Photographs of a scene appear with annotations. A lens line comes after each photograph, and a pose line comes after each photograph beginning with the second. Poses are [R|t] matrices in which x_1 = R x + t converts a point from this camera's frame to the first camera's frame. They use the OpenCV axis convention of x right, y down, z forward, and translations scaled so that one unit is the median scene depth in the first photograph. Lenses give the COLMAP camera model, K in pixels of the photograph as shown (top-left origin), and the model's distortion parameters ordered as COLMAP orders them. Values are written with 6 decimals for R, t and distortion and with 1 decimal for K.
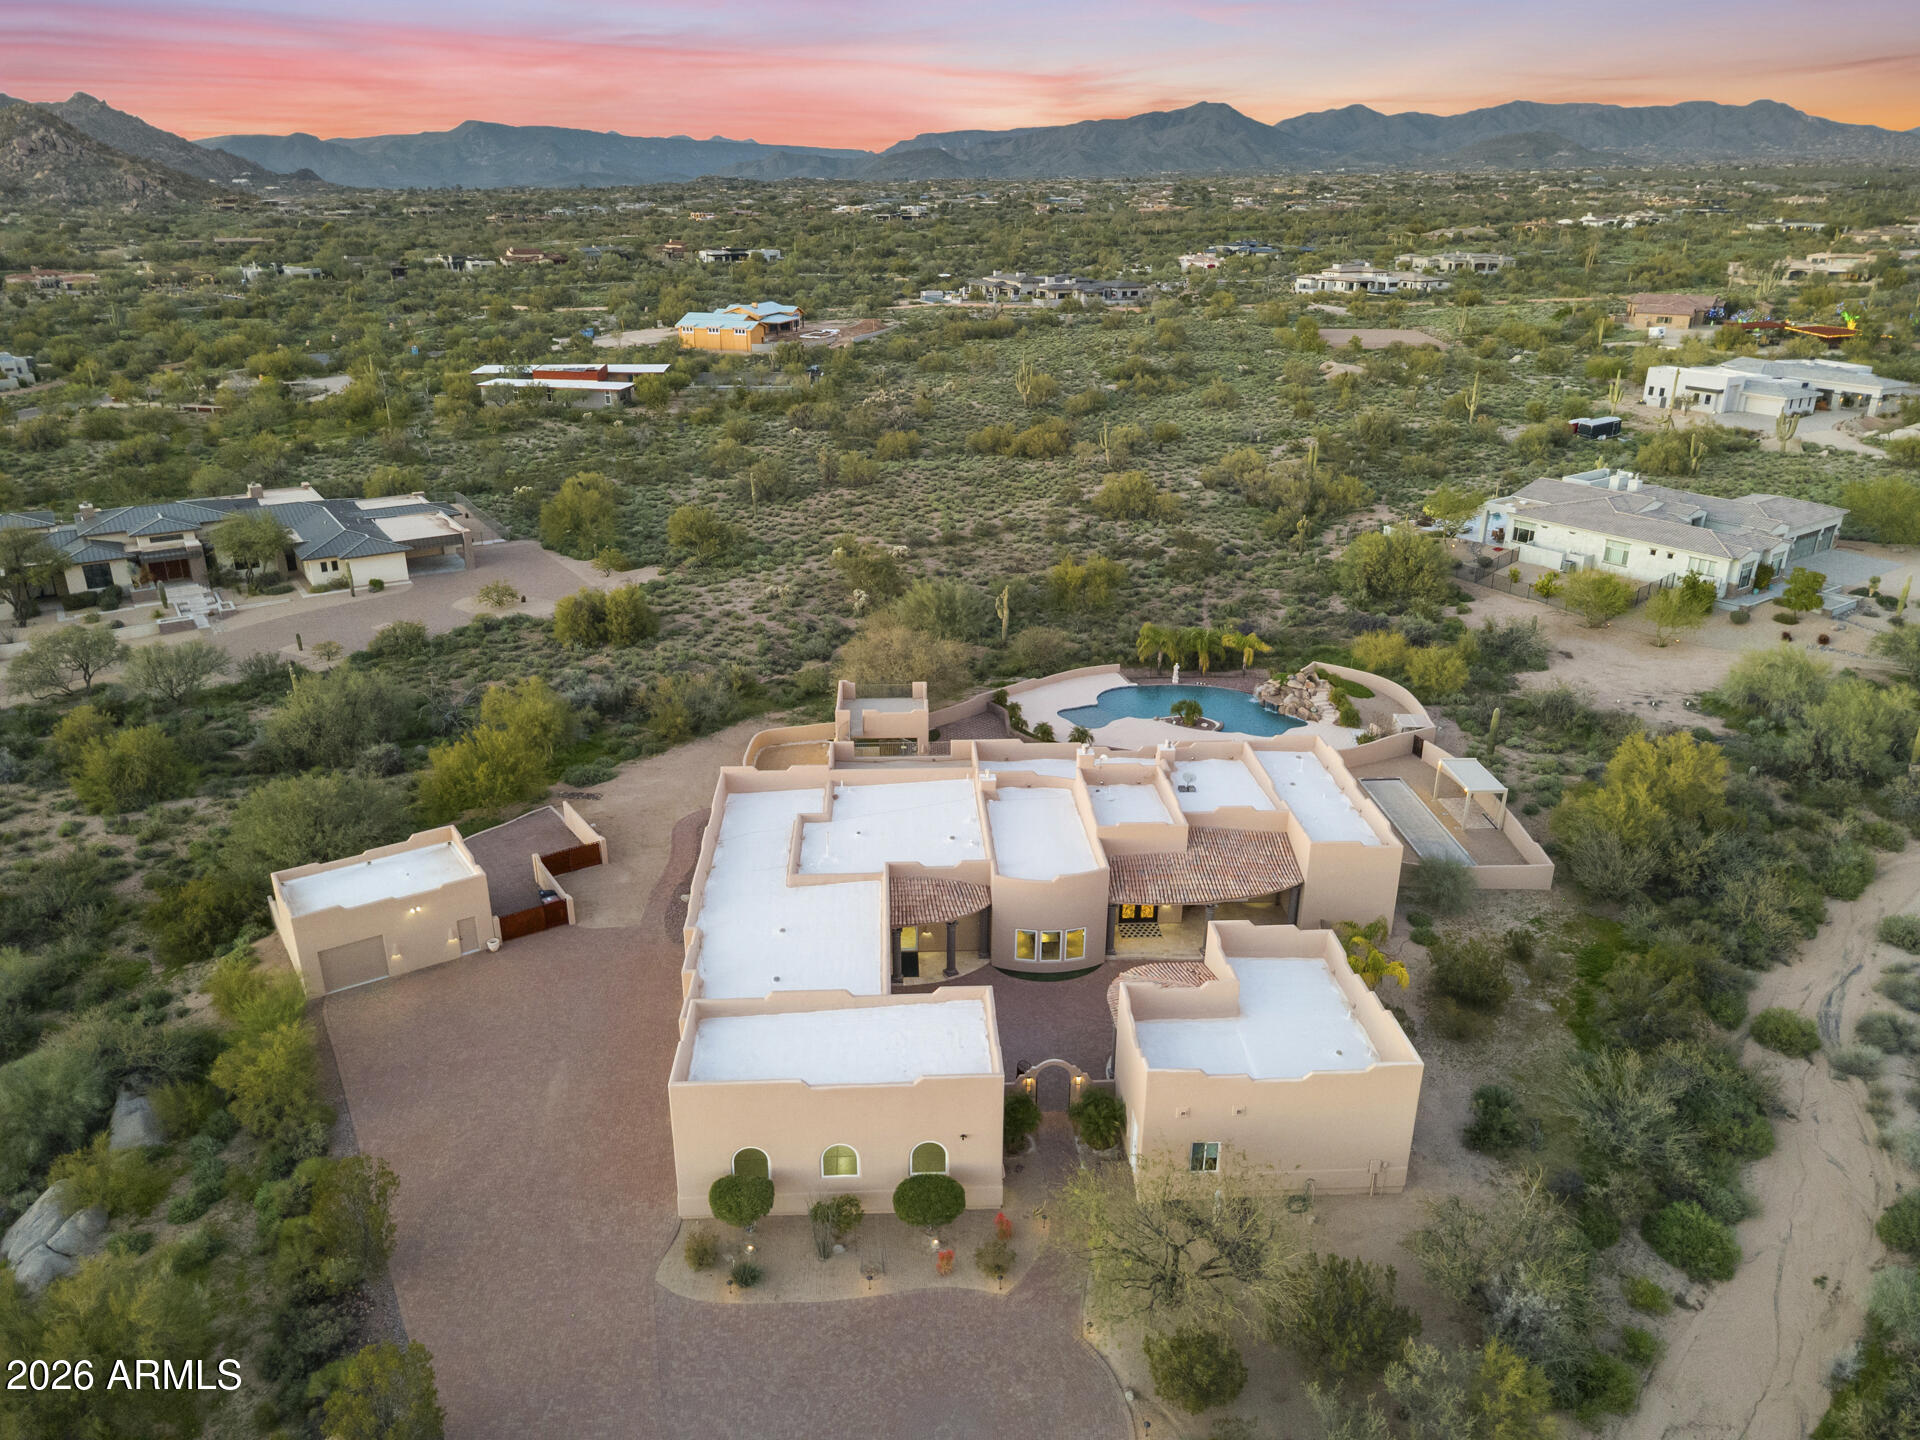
lens RADIAL K [[1342.7, 0, 960.0], [0, 1342.7, 720.0], [0, 0, 1]] dist [0.002103, -0.000755]
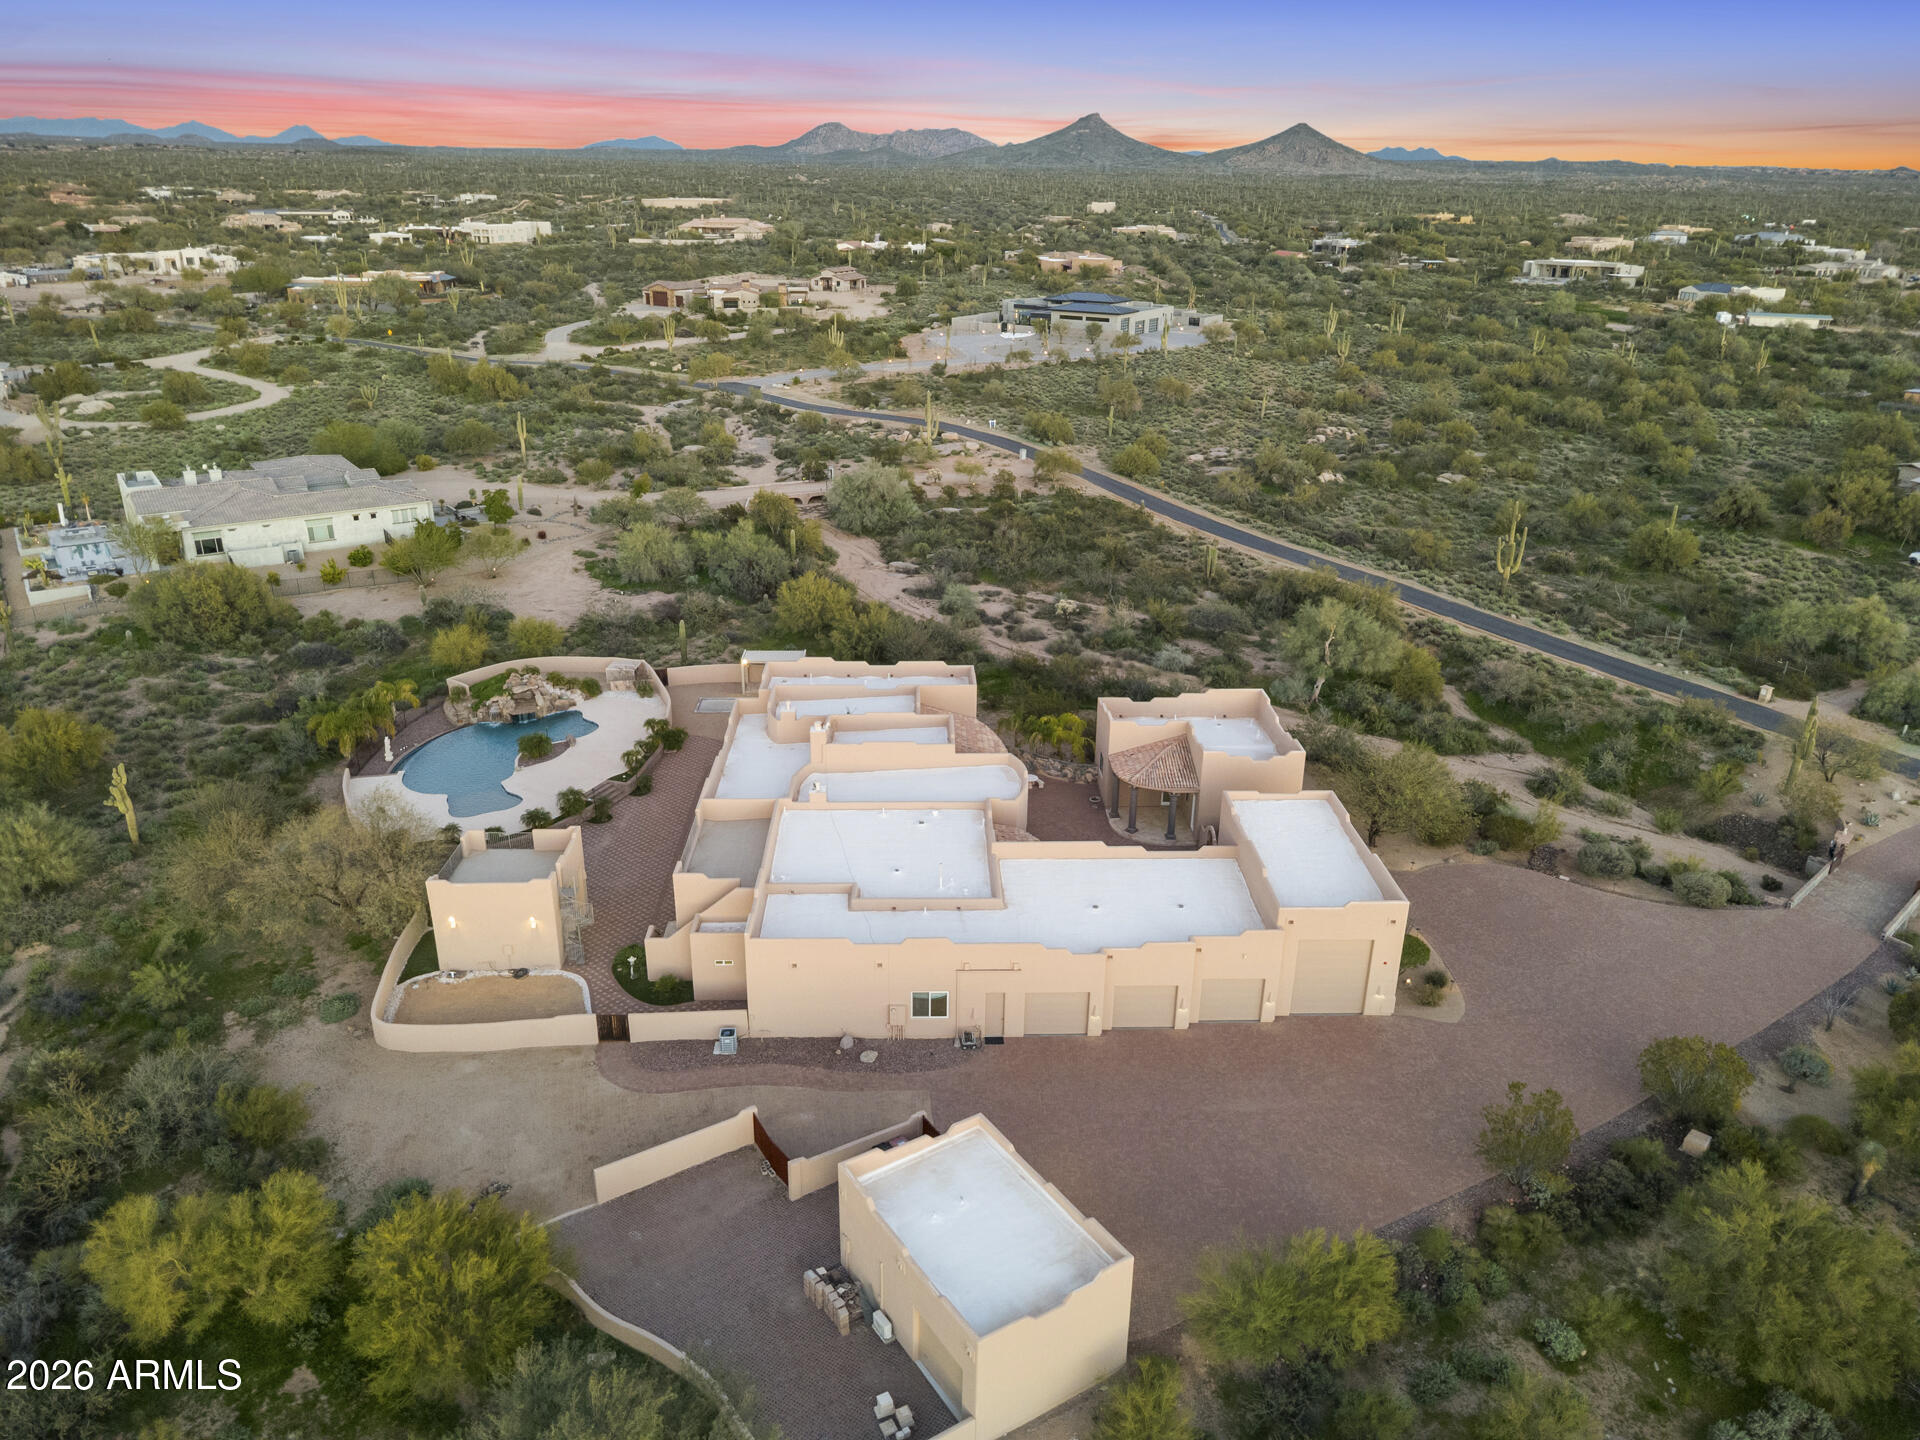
lens RADIAL K [[1342.7, 0, 960.0], [0, 1342.7, 720.0], [0, 0, 1]] dist [0.002103, -0.000755]
pose [[0.013422, -0.375380, 0.926774, -0.630671], [0.358484, 0.867050, 0.345997, -0.219381], [-0.933439, 0.327590, 0.146206, 0.539721]]
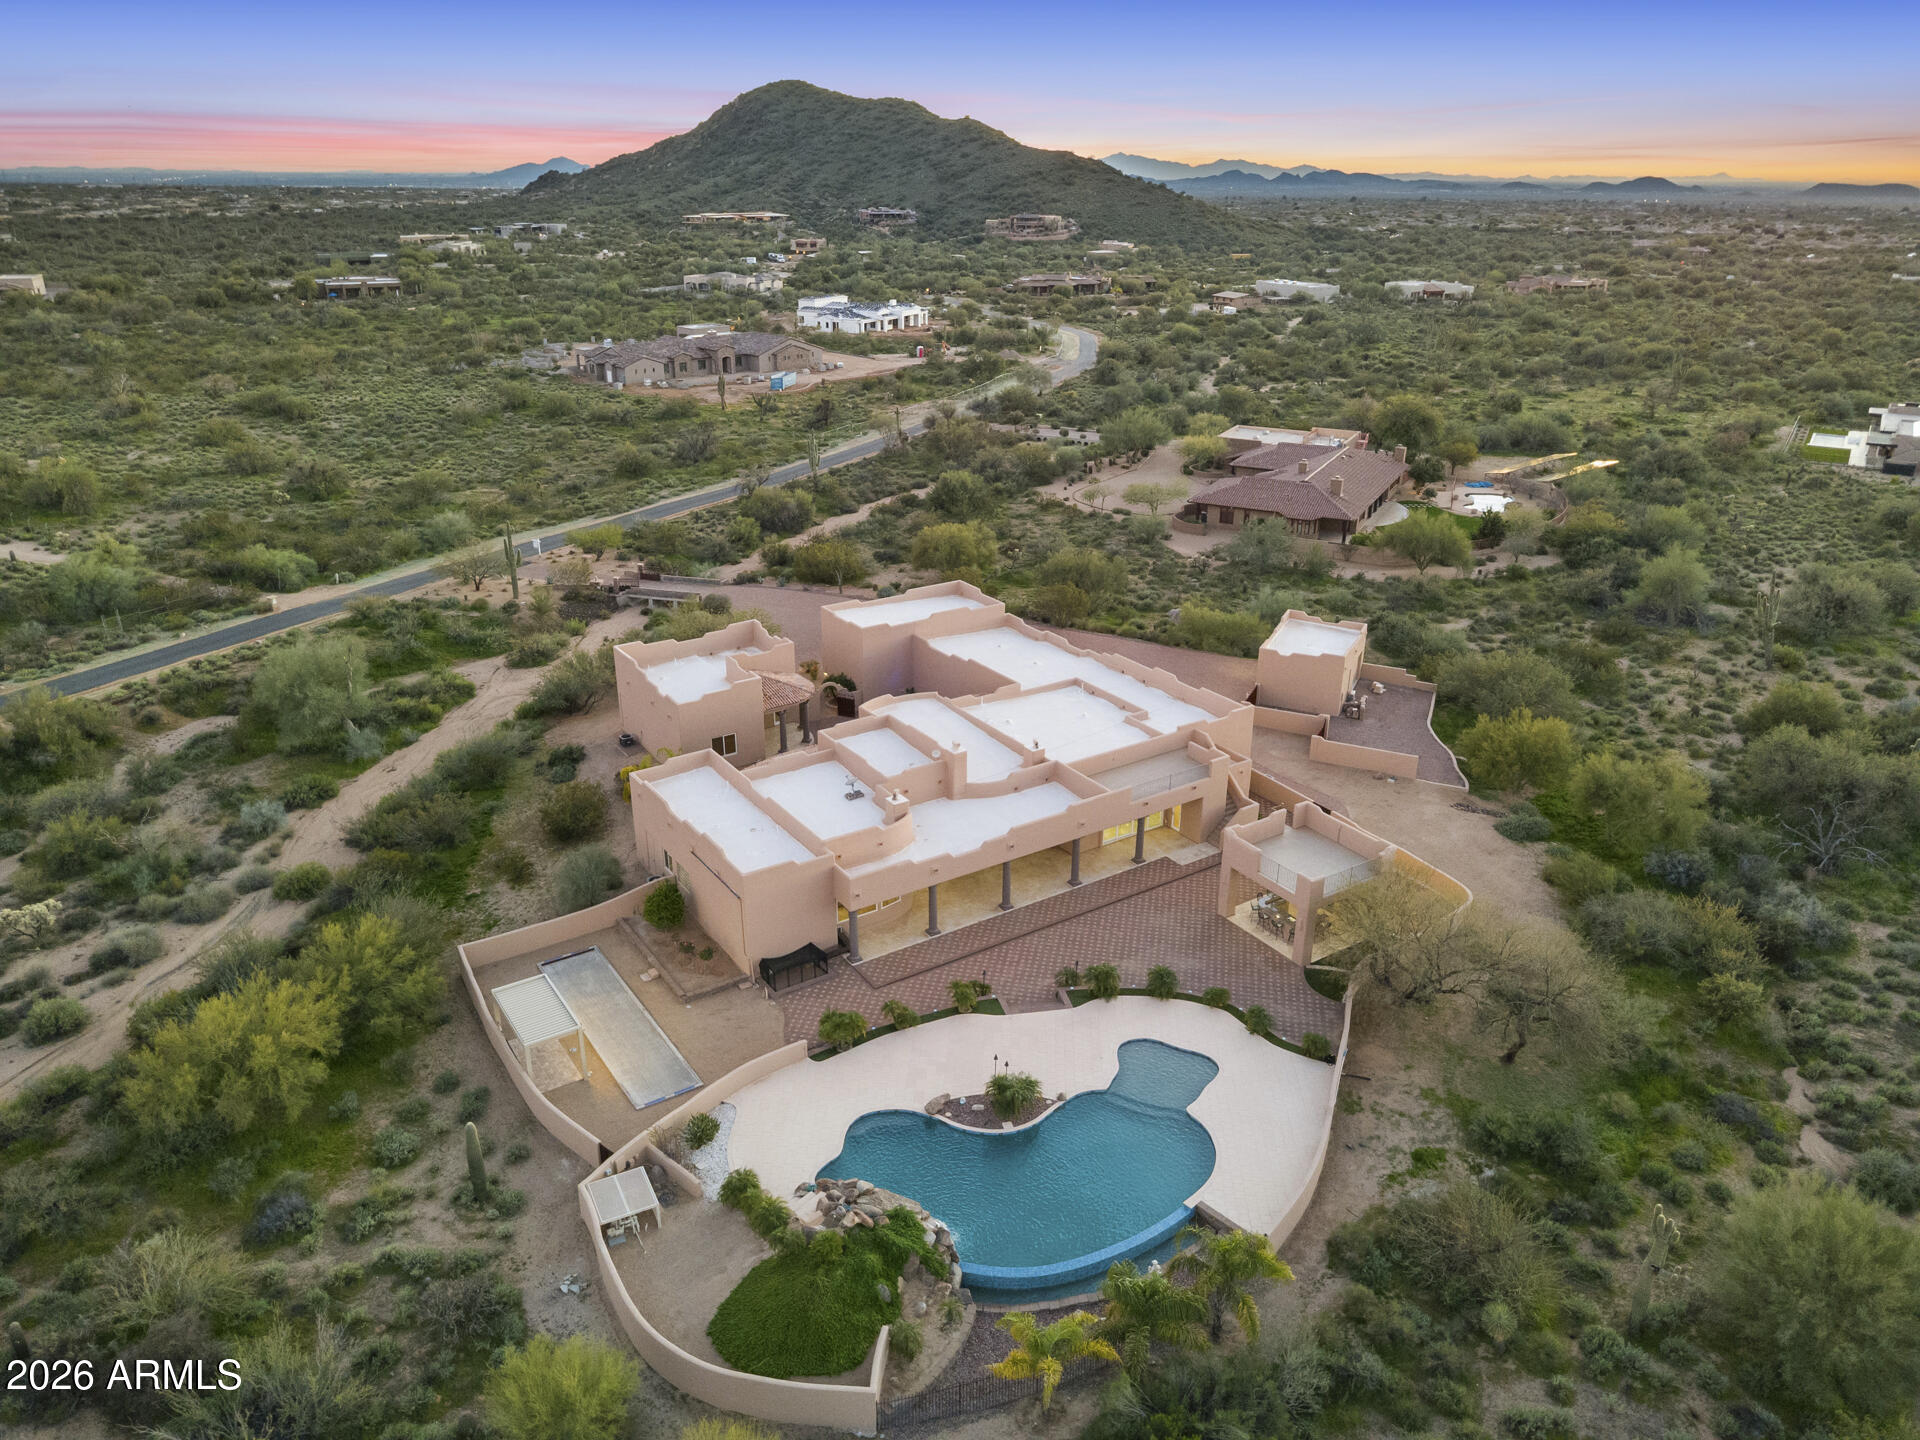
lens RADIAL K [[1342.7, 0, 960.0], [0, 1342.7, 720.0], [0, 0, 1]] dist [0.002103, -0.000755]
pose [[-0.854900, 0.189717, -0.482859, 0.400285], [-0.201456, 0.736298, 0.645973, -0.447933], [0.478080, 0.649517, -0.591242, 1.130946]]
